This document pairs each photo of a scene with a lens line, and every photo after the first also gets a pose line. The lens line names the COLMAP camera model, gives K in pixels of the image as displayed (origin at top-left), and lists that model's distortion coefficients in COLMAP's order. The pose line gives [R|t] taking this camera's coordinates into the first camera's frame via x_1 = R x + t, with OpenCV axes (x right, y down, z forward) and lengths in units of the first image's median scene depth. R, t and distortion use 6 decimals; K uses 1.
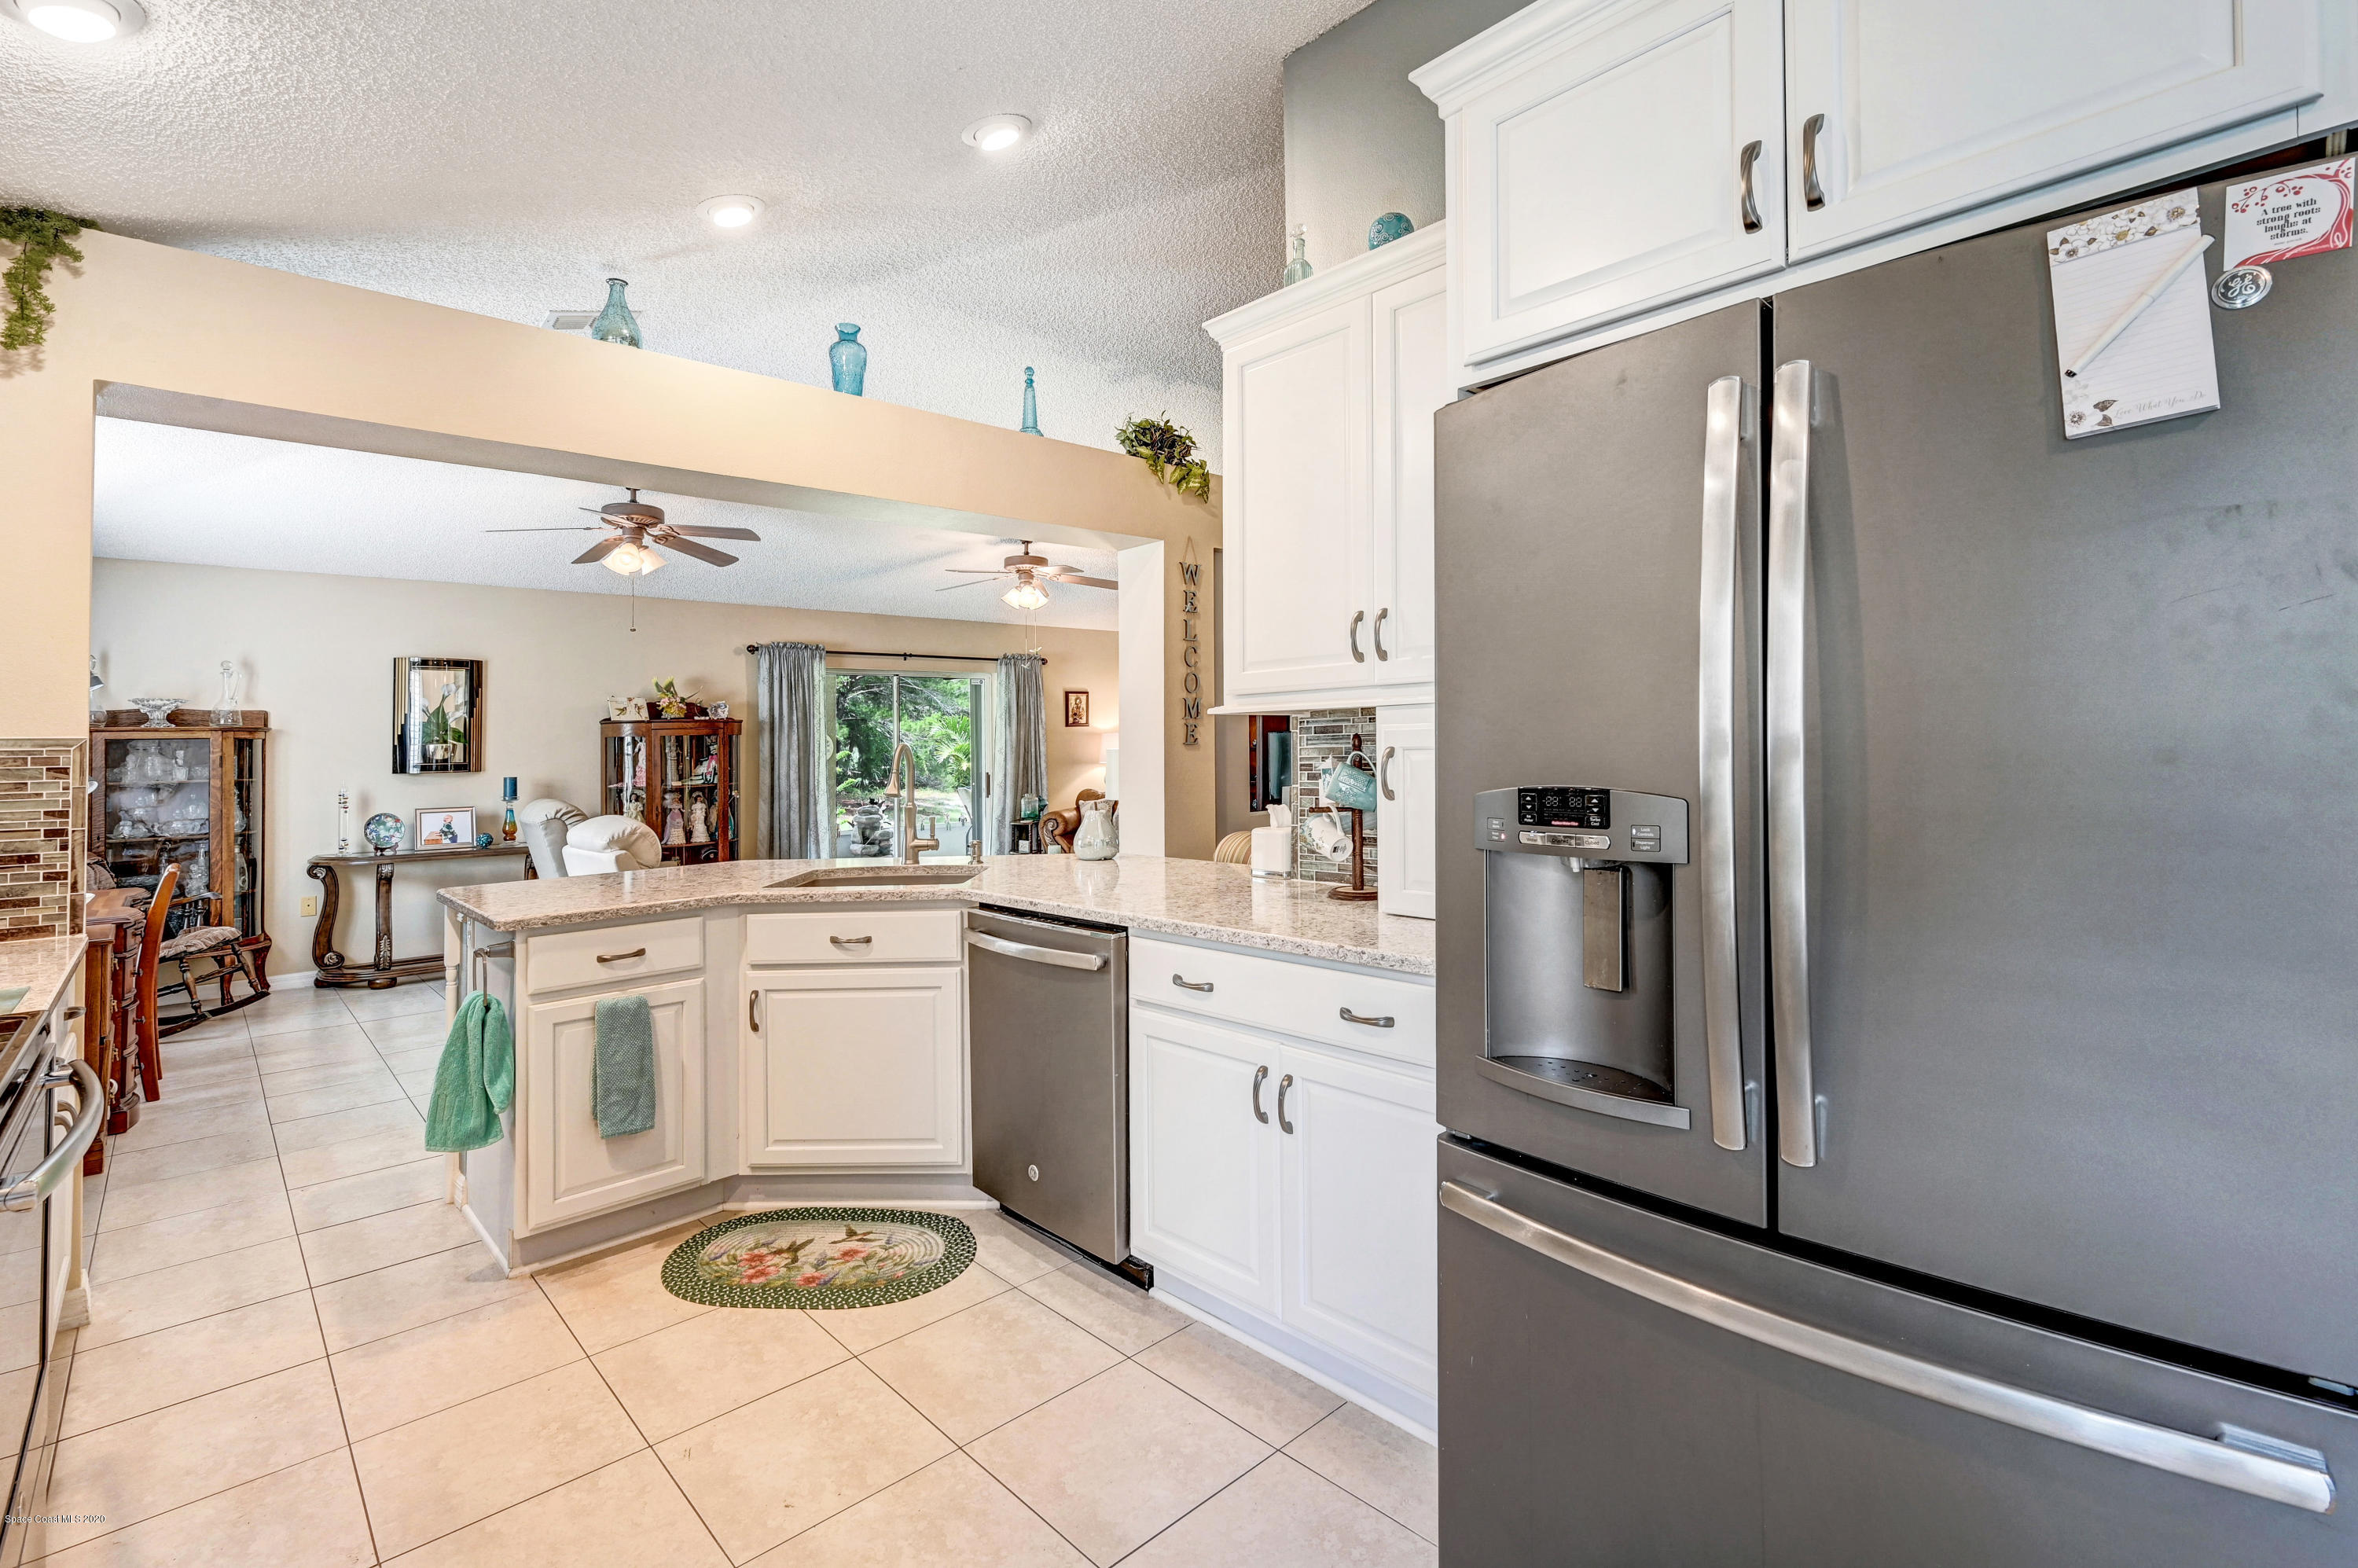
lens RADIAL K [[1046.8, 0, 1172.8], [0, 1046.8, 715.2], [0, 0, 1]] dist [-0.000594, -0.000720]
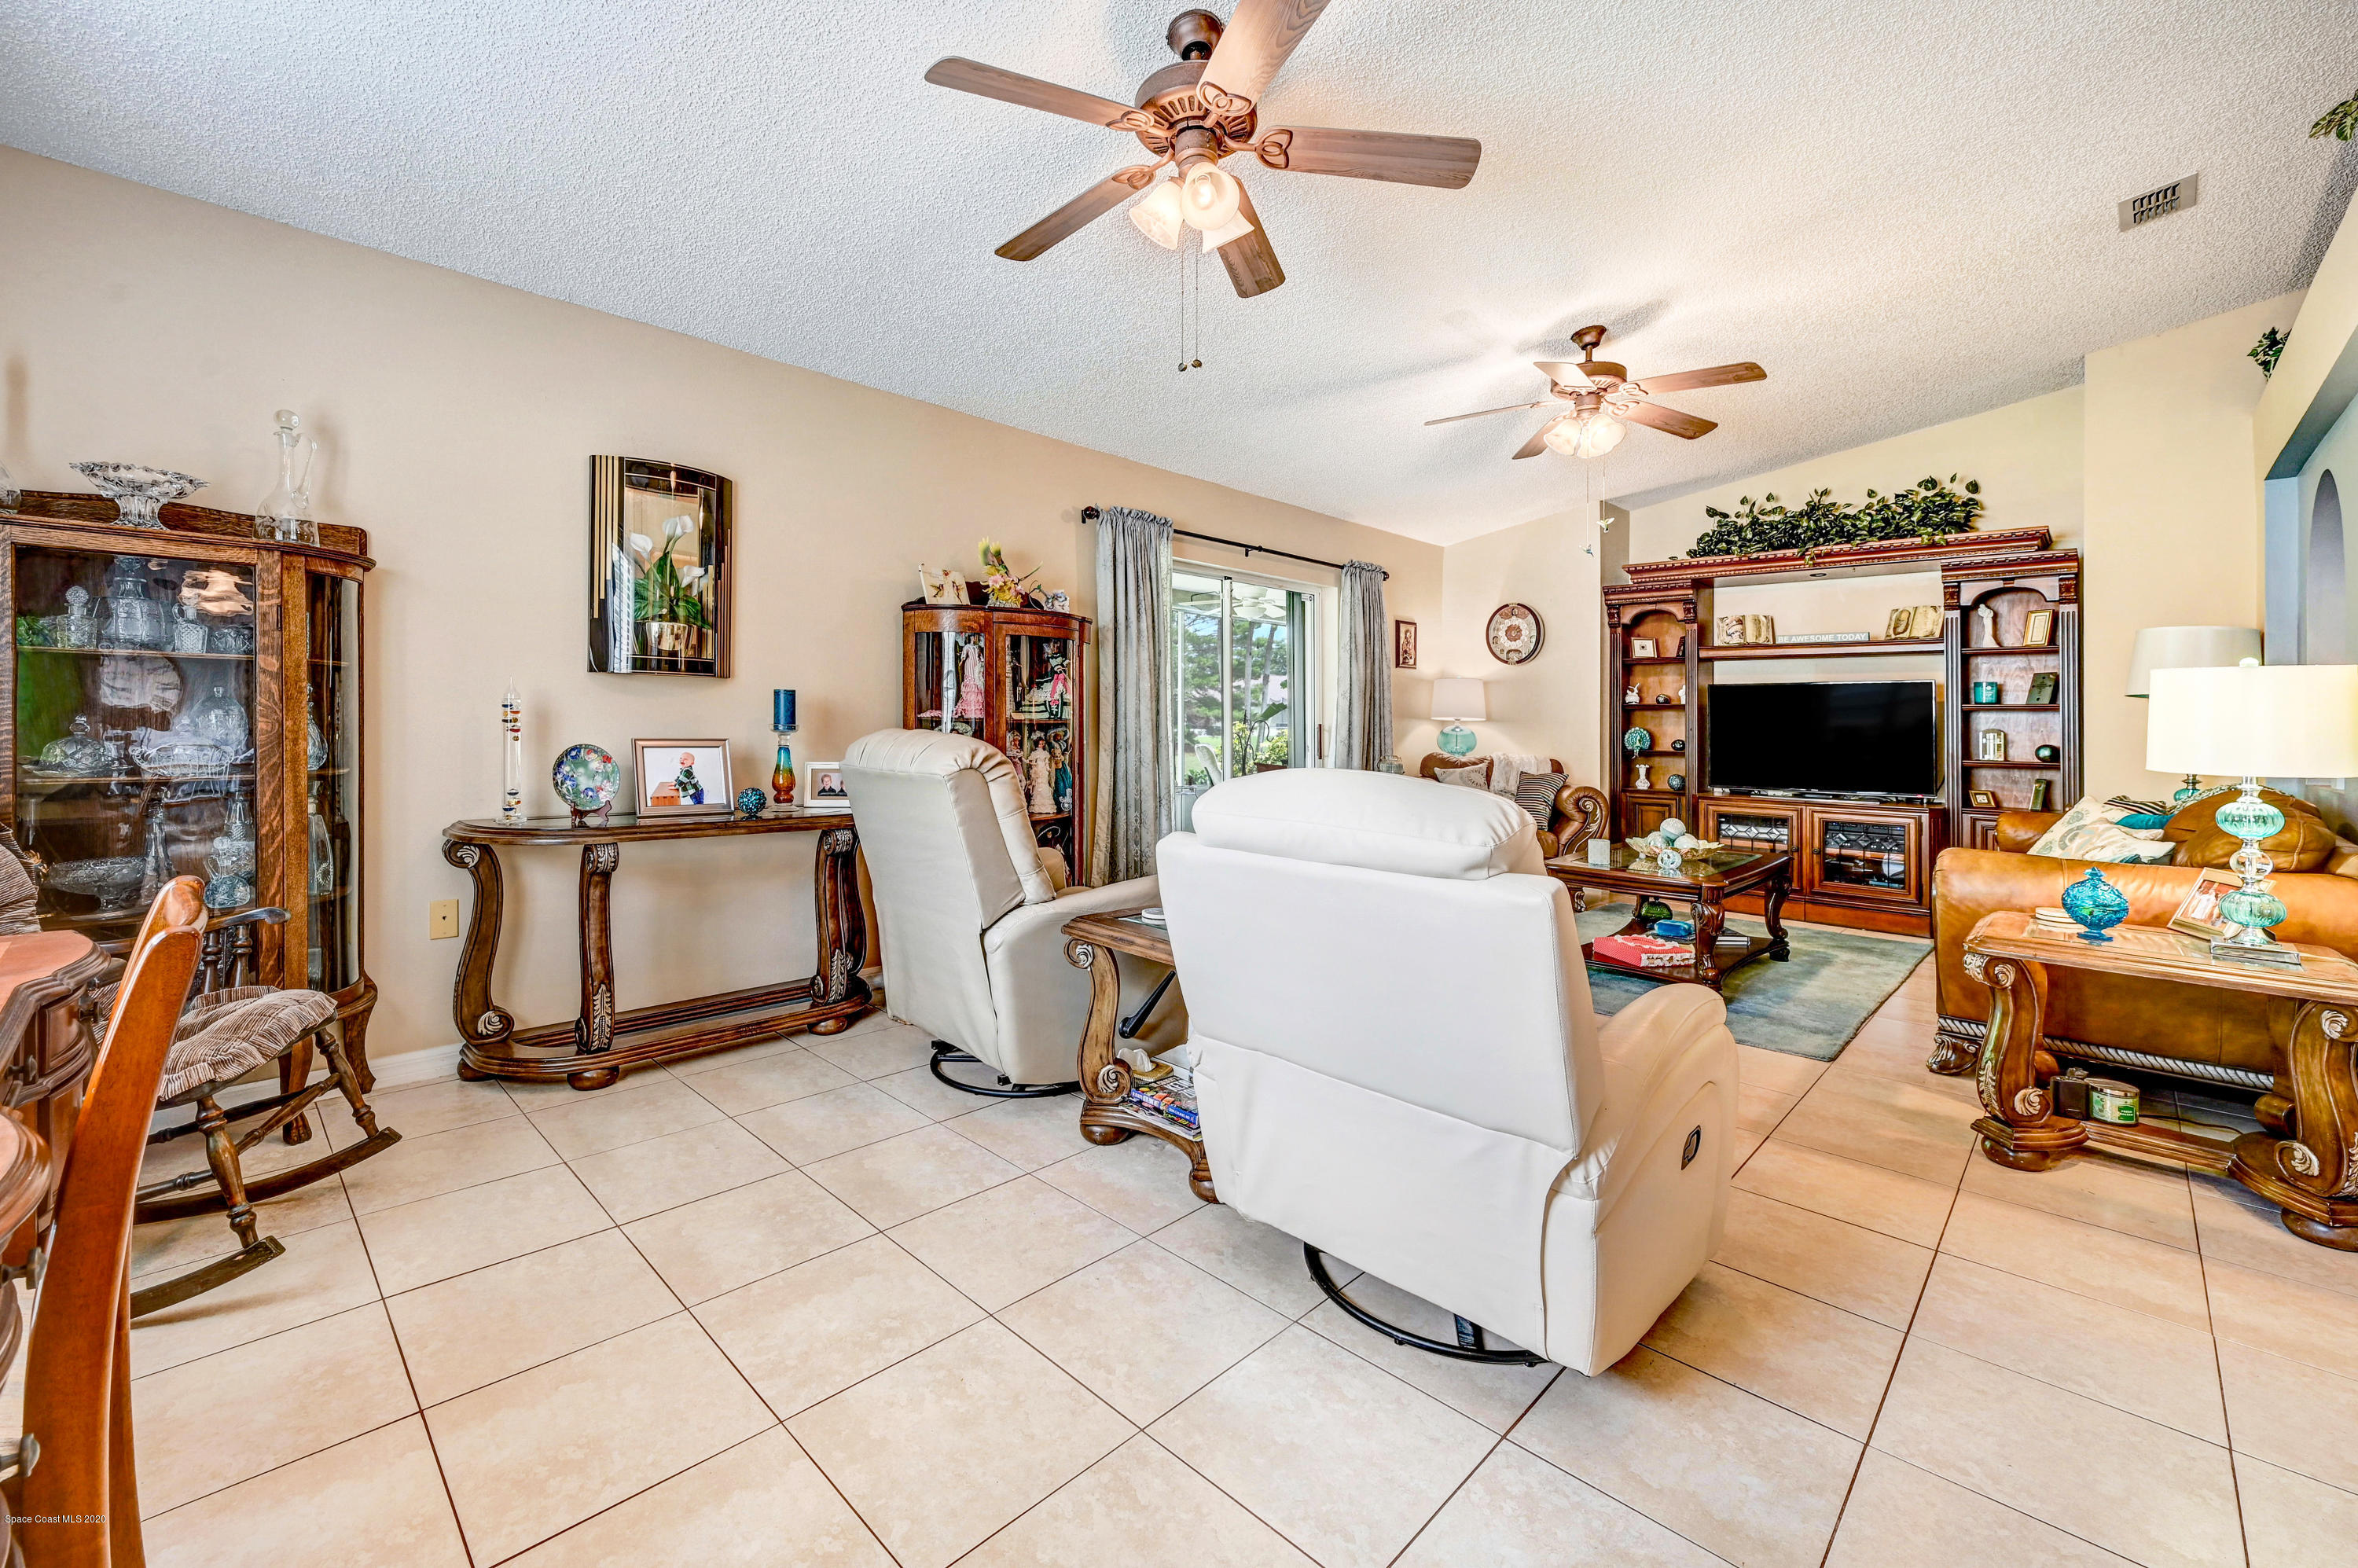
lens RADIAL K [[965.5, 0, 1124.6], [0, 965.5, 732.0], [0, 0, 1]] dist [-0.002503, -0.000916]
pose [[0.999095, 0.040264, 0.013679, -0.523794], [-0.040833, 0.998188, 0.044203, 0.059286], [-0.011874, -0.044721, 0.998929, 0.550286]]
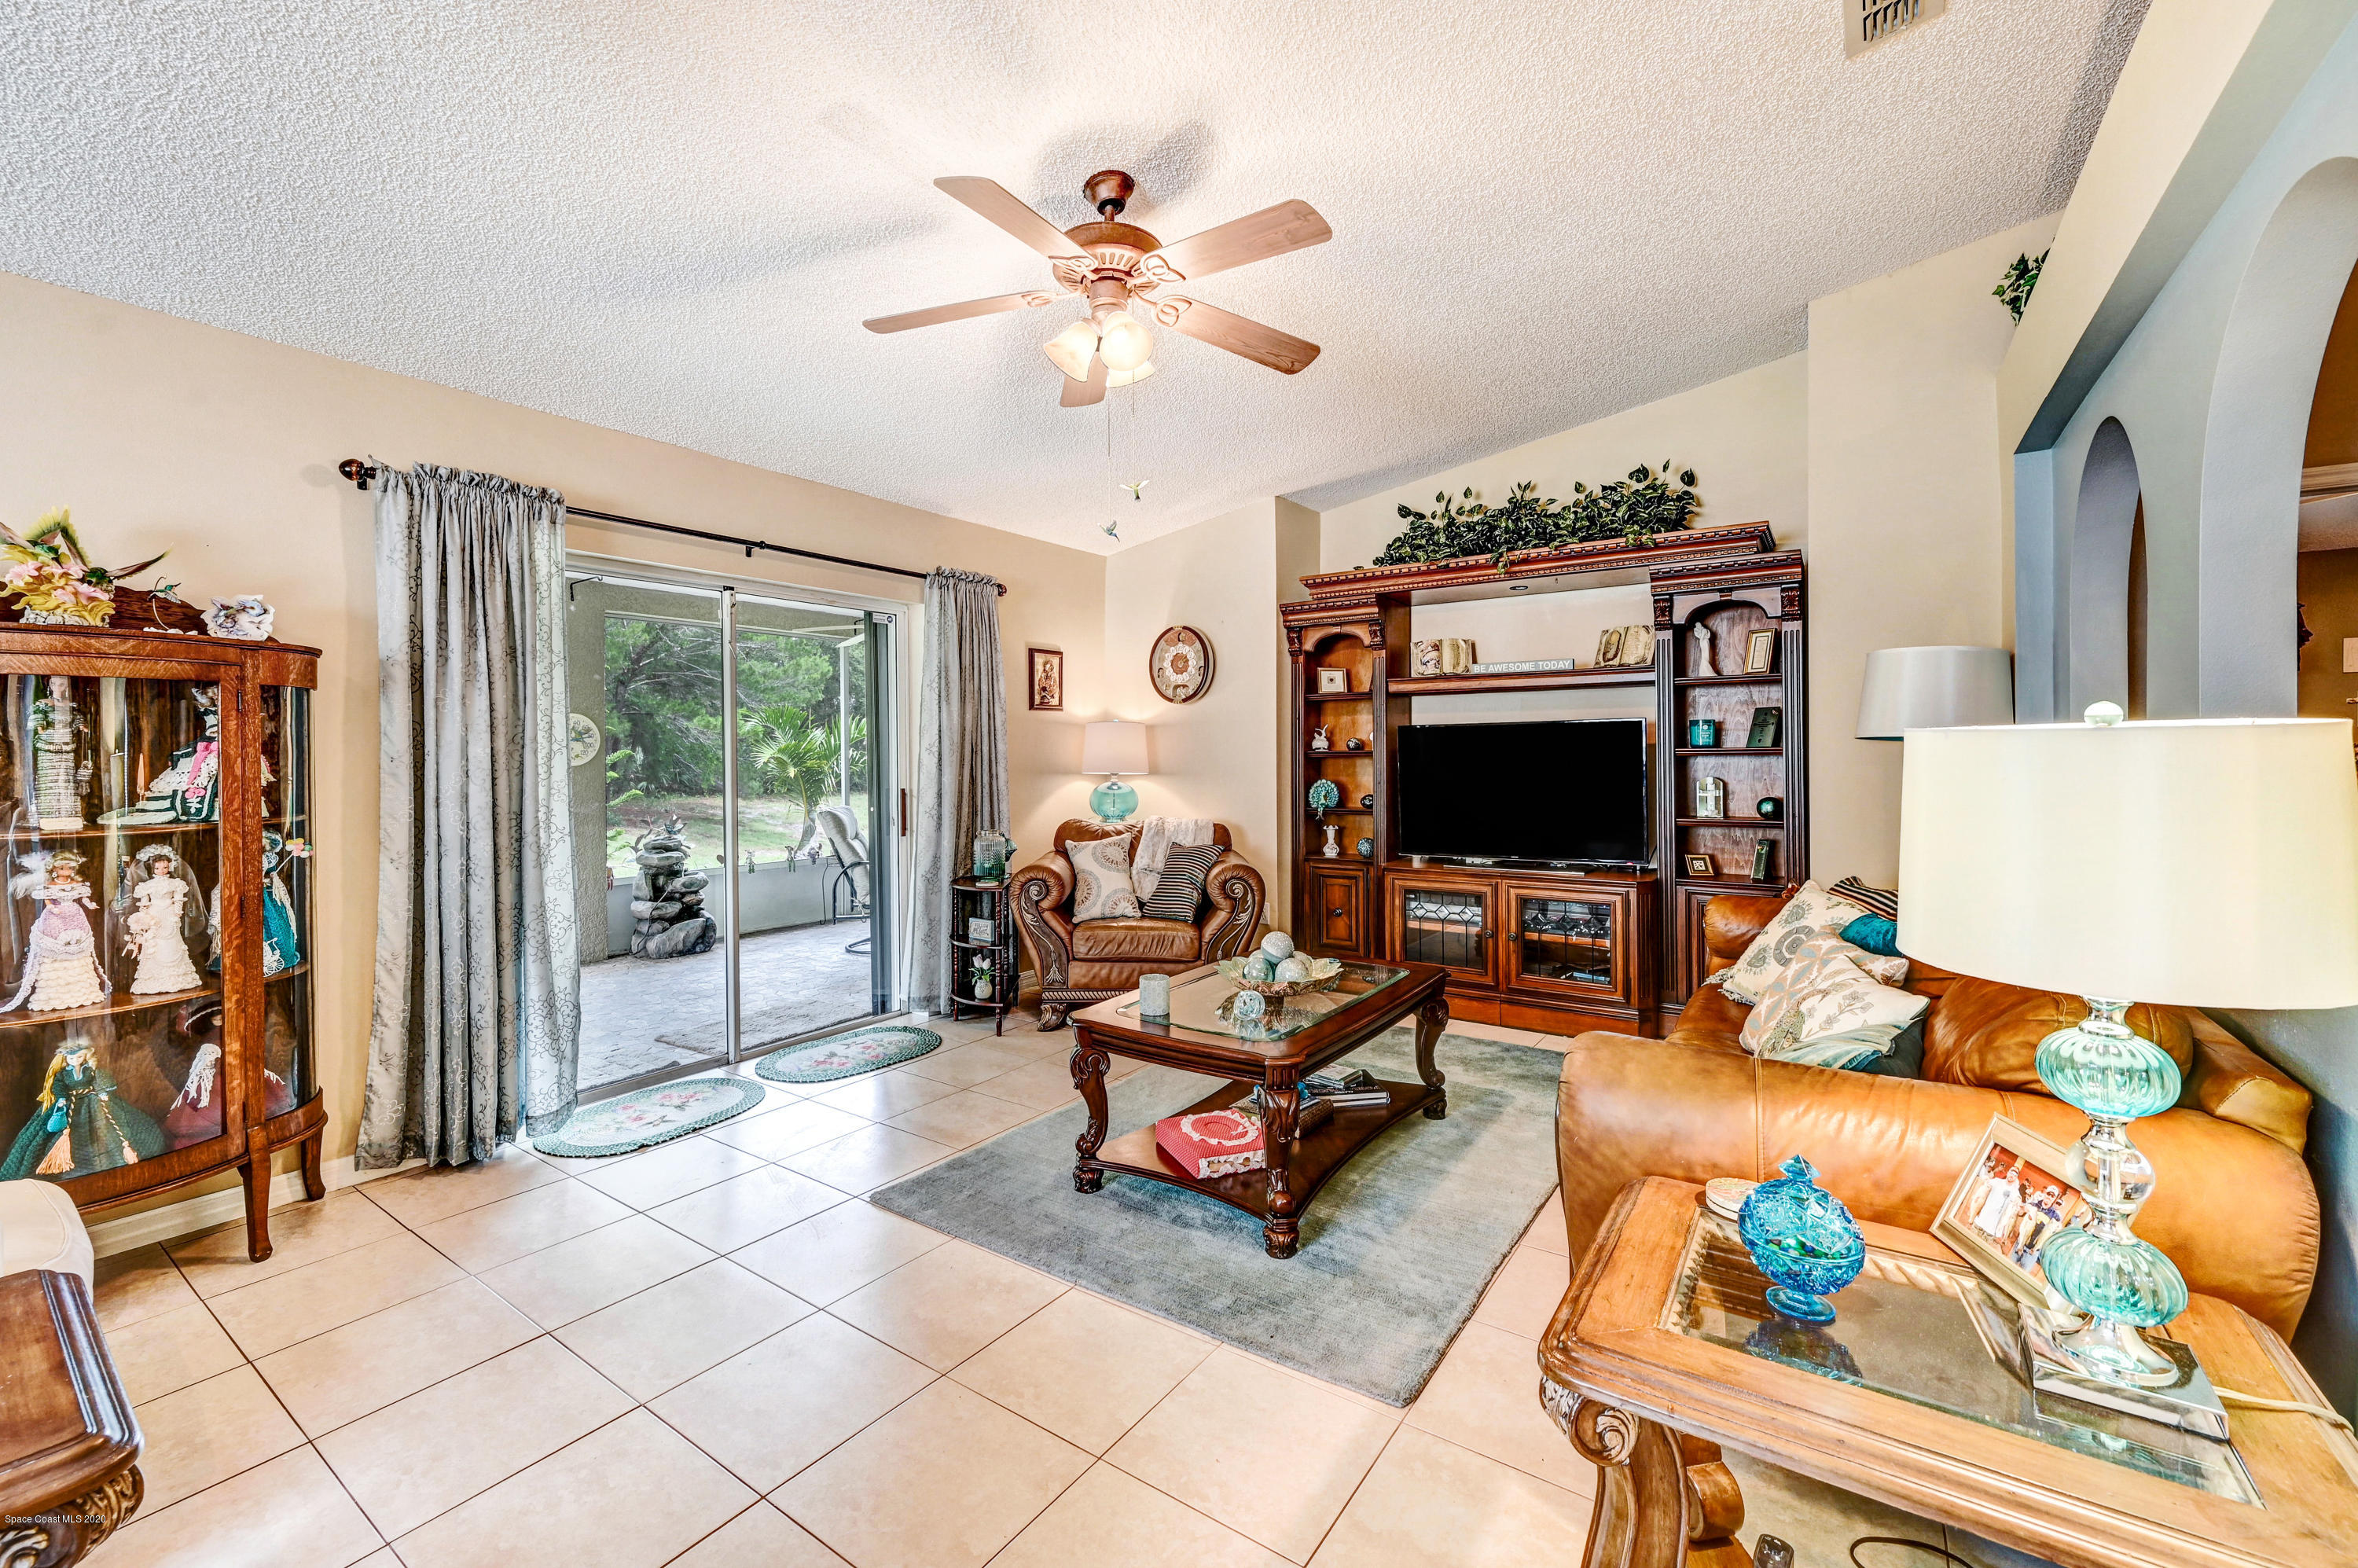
lens RADIAL K [[965.5, 0, 1113.1], [0, 965.5, 788.8], [0, 0, 1]] dist [-0.002503, -0.000916]
pose [[0.986630, 0.012285, 0.162511, -0.247397], [-0.022650, 0.997814, 0.062081, 0.035173], [-0.161393, -0.064932, 0.984752, 0.811440]]
